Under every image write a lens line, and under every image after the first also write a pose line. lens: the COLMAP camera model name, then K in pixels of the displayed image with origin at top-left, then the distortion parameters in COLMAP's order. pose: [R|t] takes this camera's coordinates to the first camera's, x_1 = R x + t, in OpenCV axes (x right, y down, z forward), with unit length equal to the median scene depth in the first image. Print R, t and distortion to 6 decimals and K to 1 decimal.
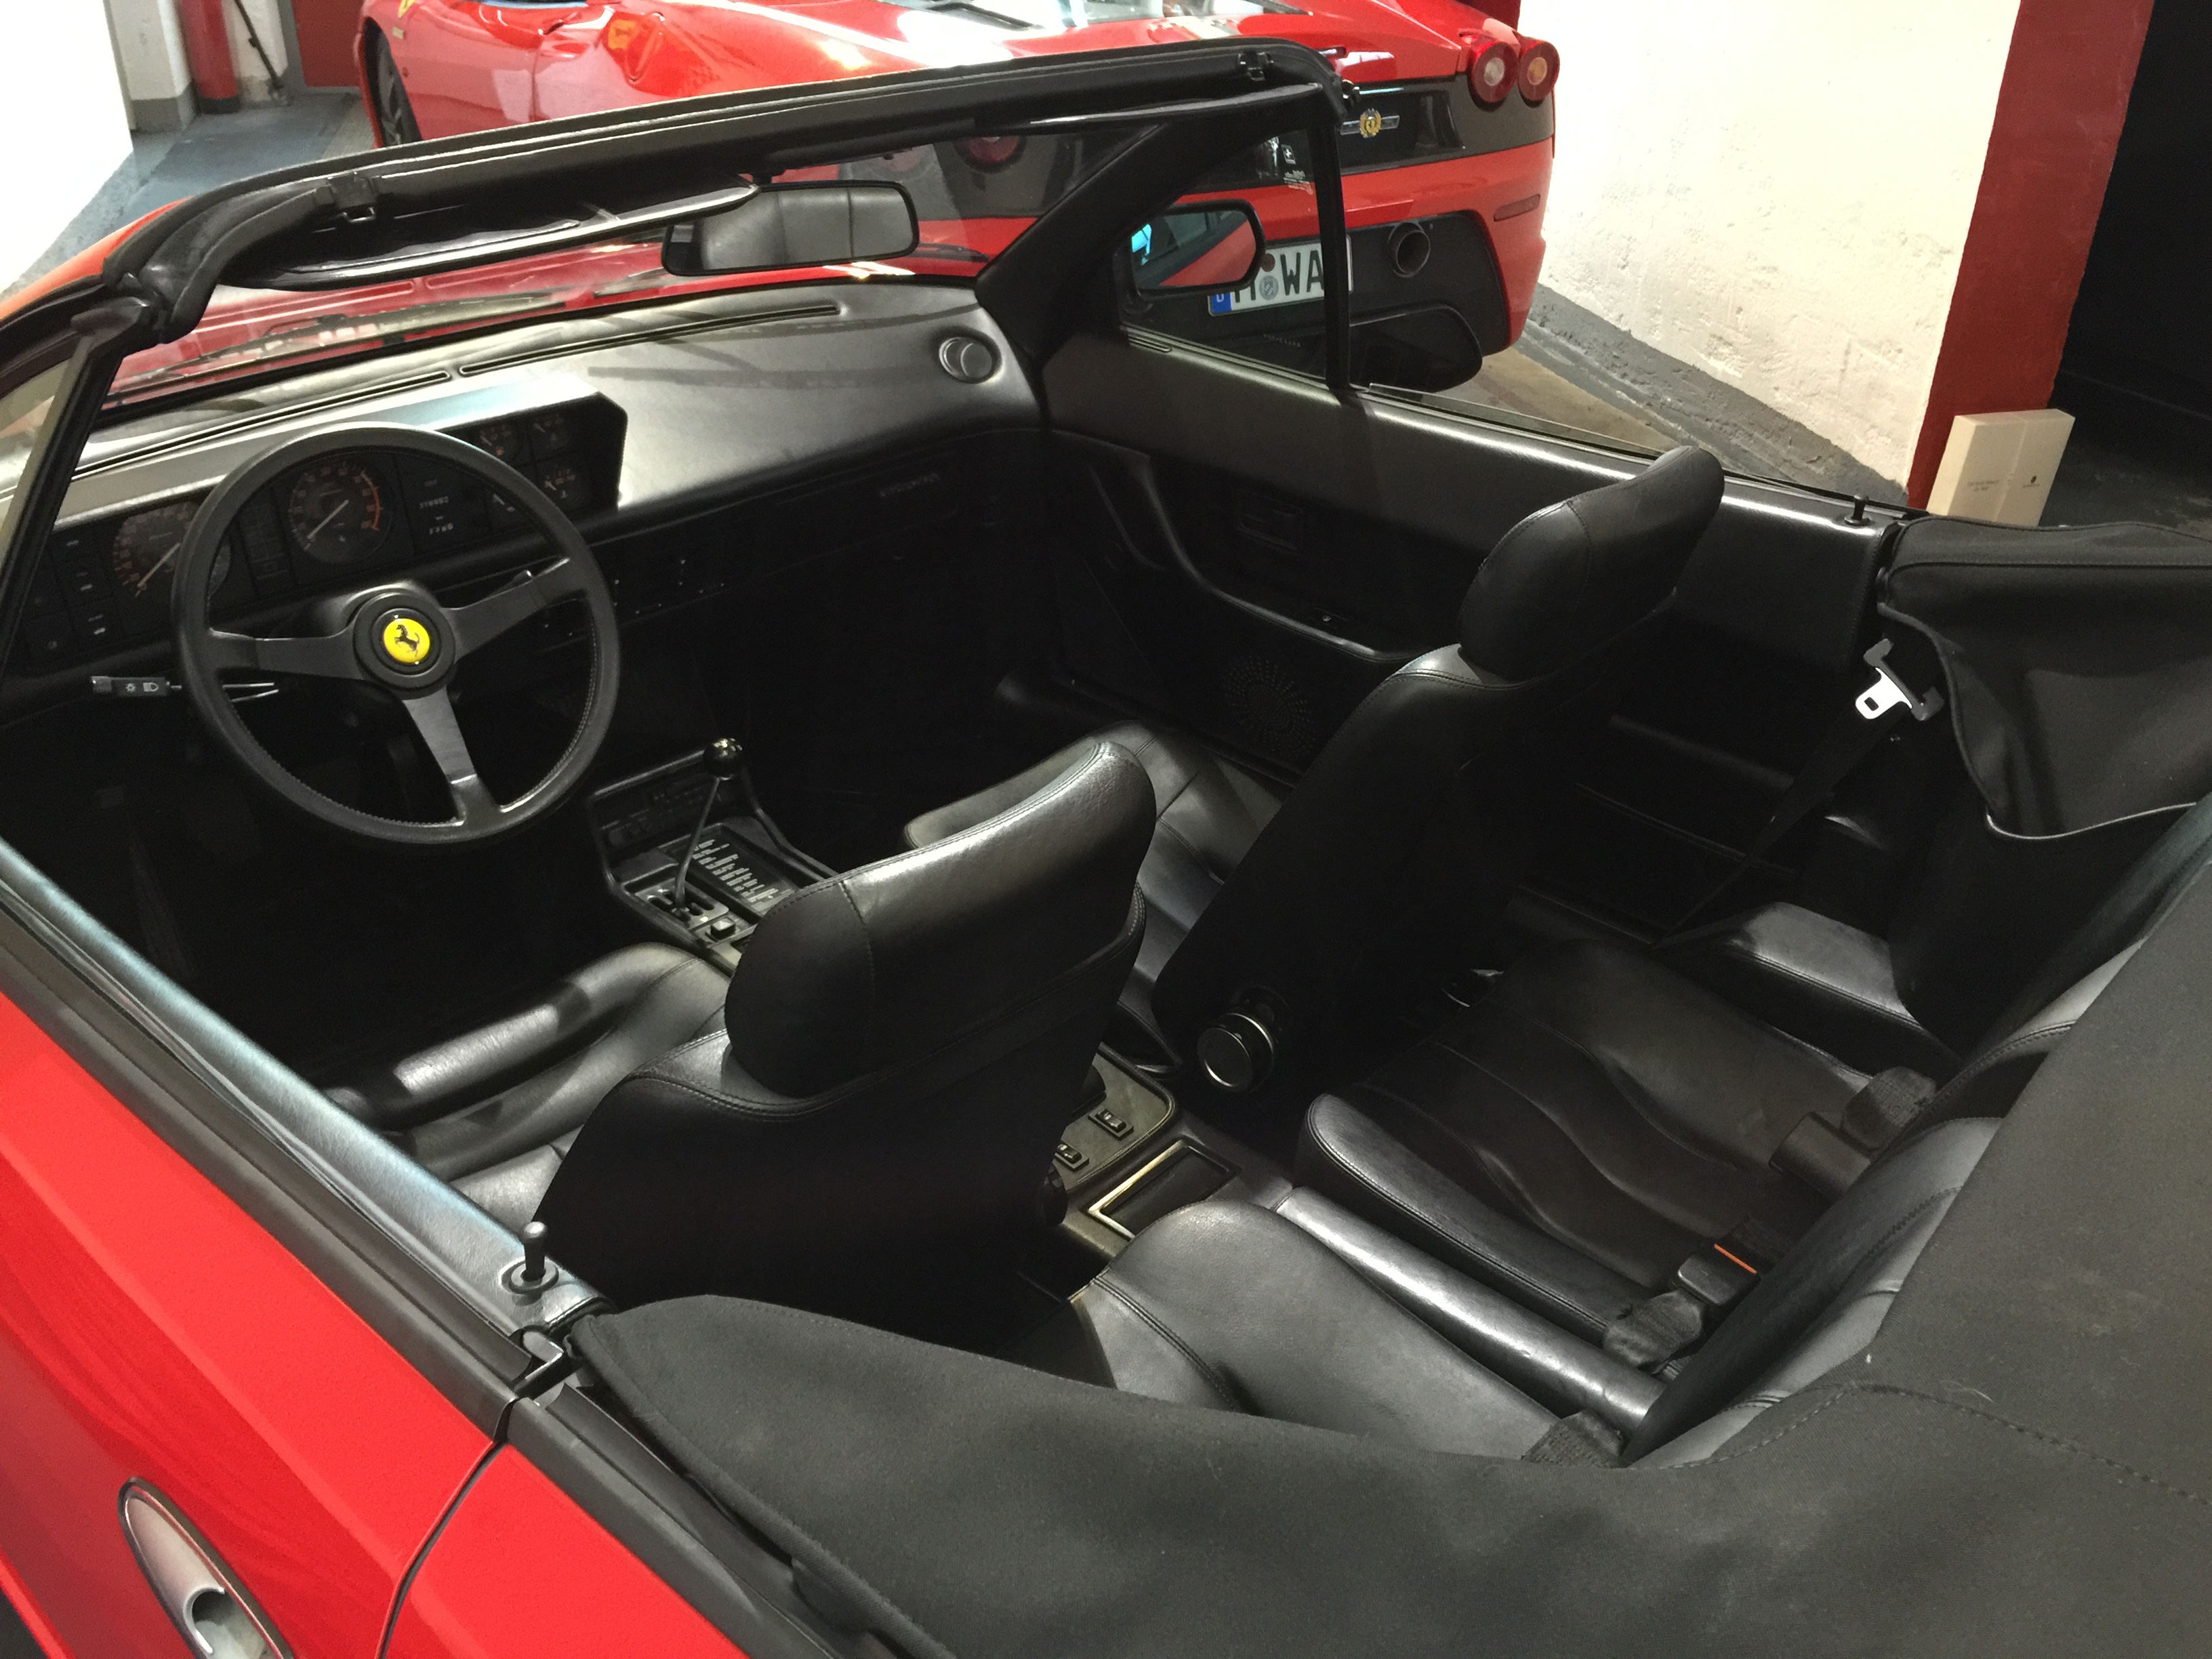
lens RADIAL K [[1910.4, 0, 1097.9], [0, 1910.4, 822.3], [0, 0, 1]] dist [0.079617, -0.118811]
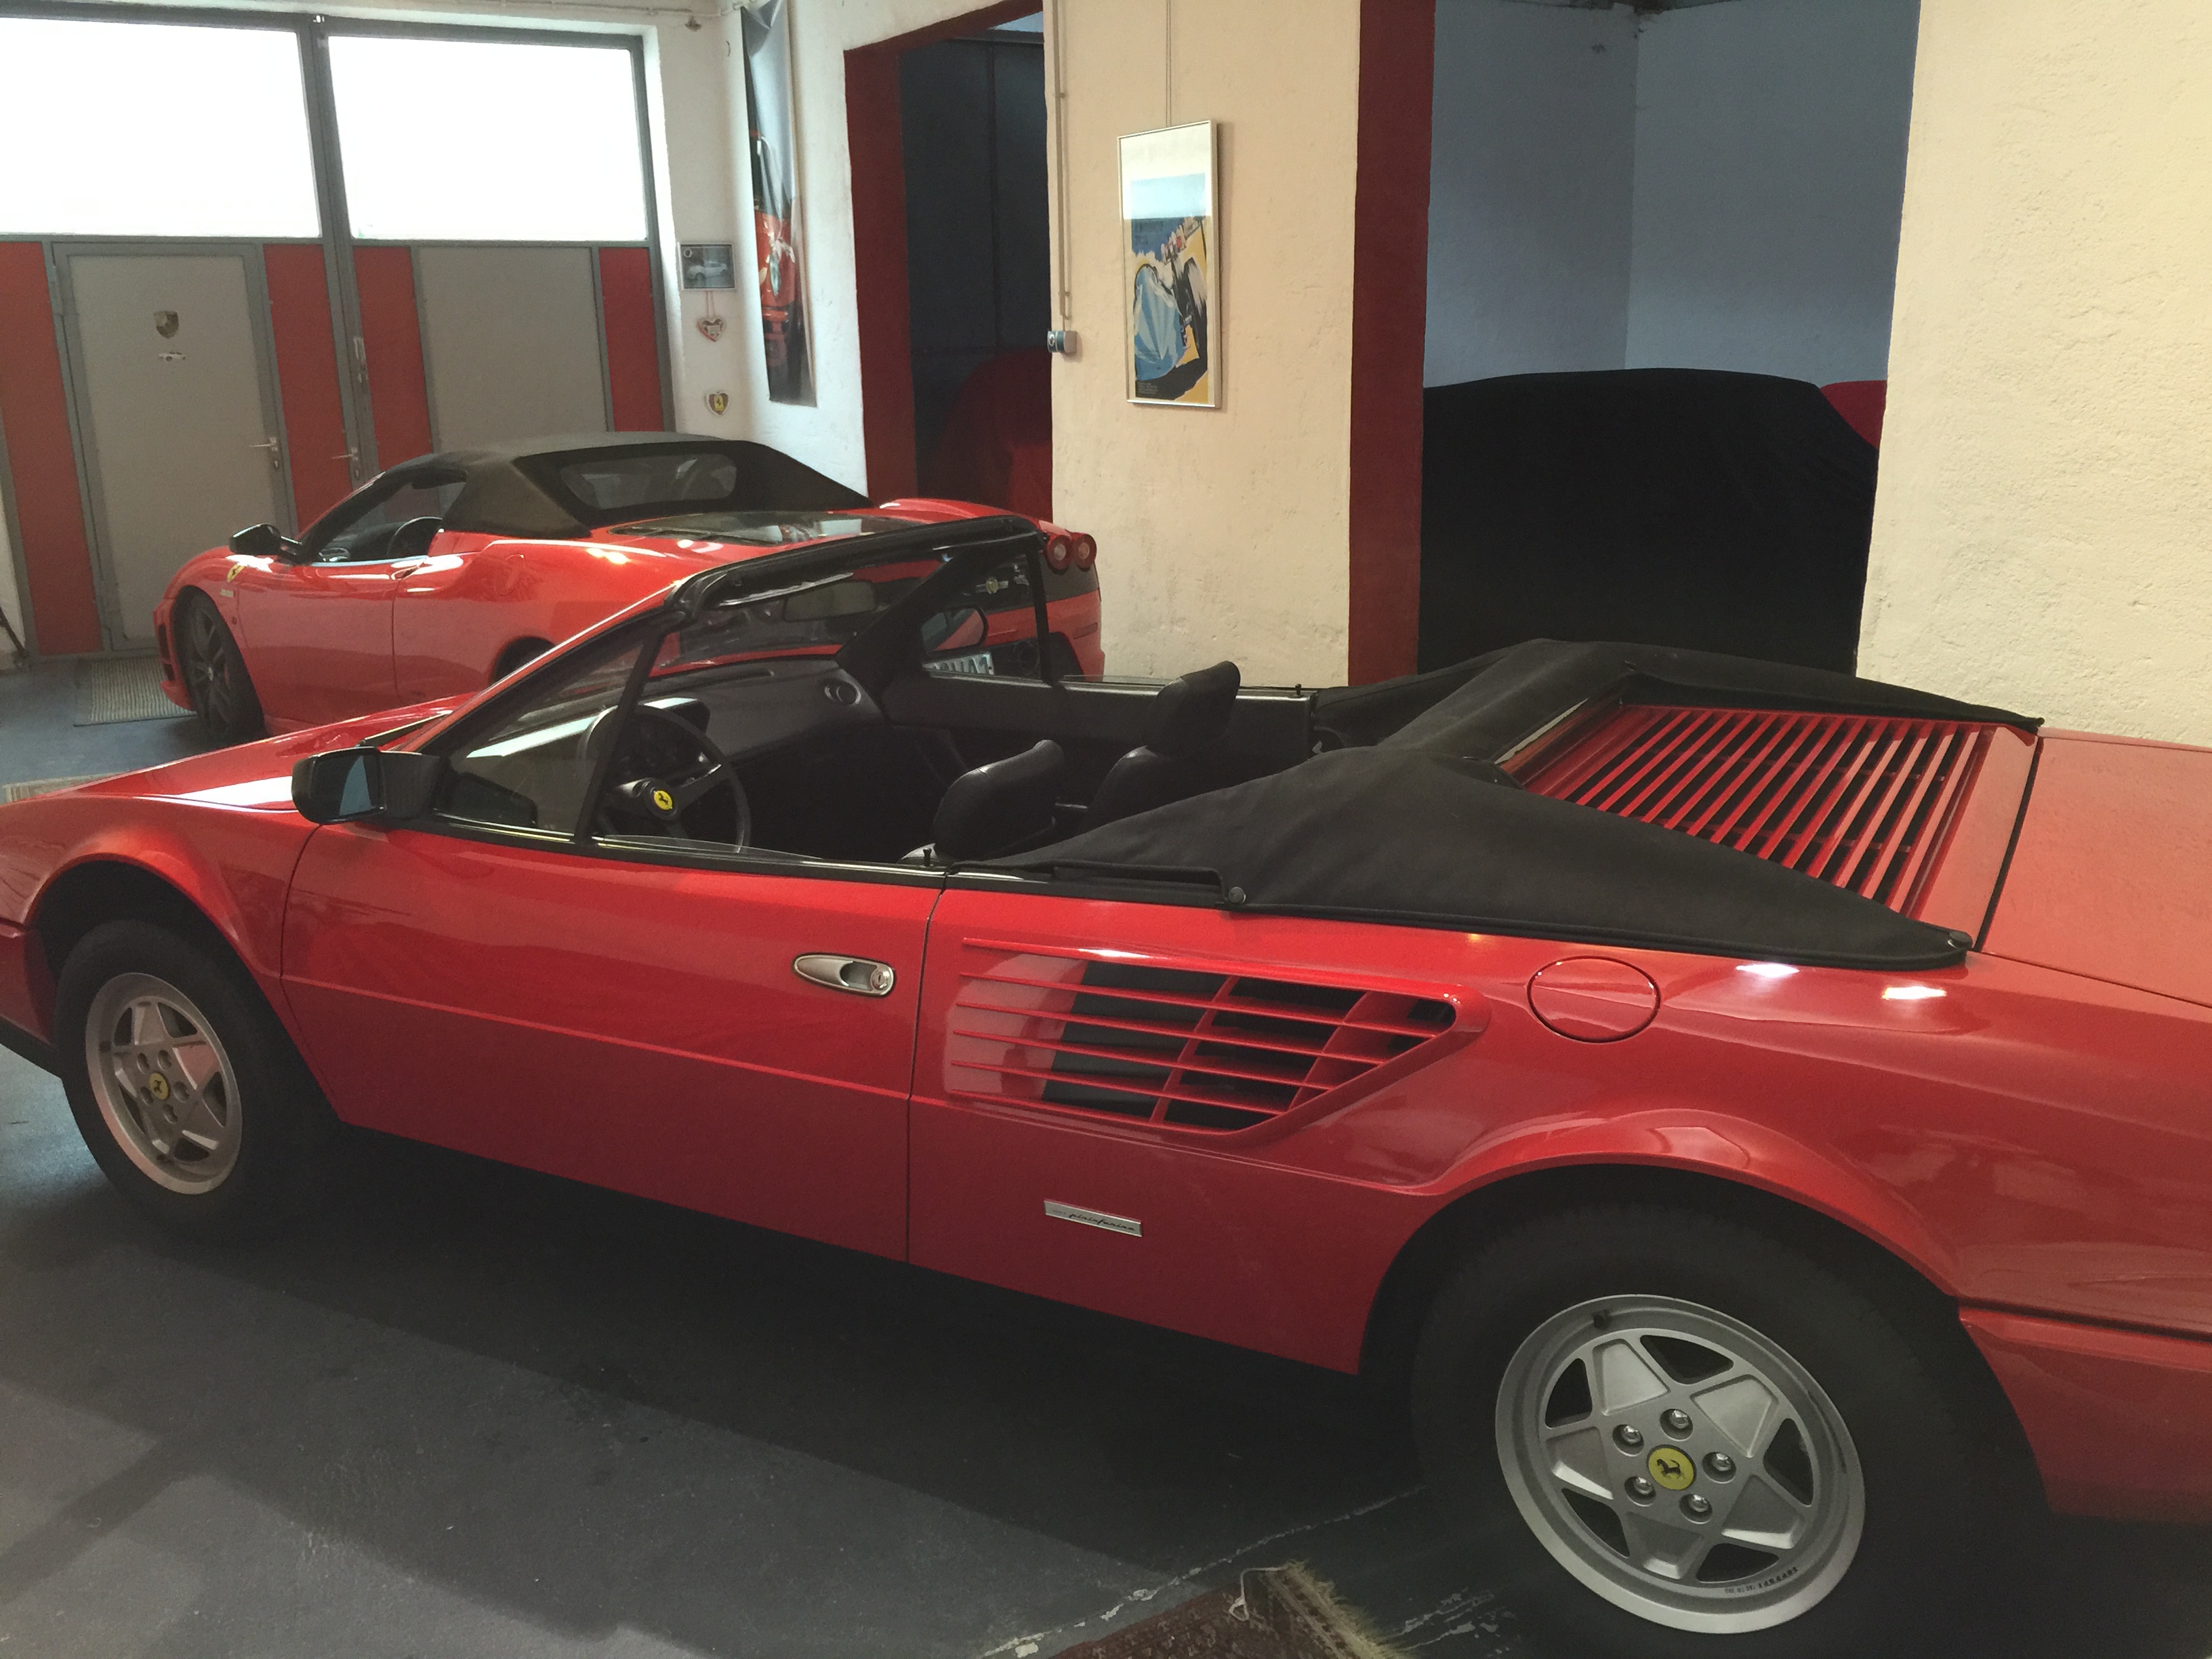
lens RADIAL K [[1910.4, 0, 1109.2], [0, 1910.4, 832.2], [0, 0, 1]] dist [0.079617, -0.118811]
pose [[0.963594, -0.104352, 0.246167, -0.181008], [0.163323, 0.958684, -0.232918, 0.225496], [-0.211691, 0.264643, 0.940825, -0.474456]]
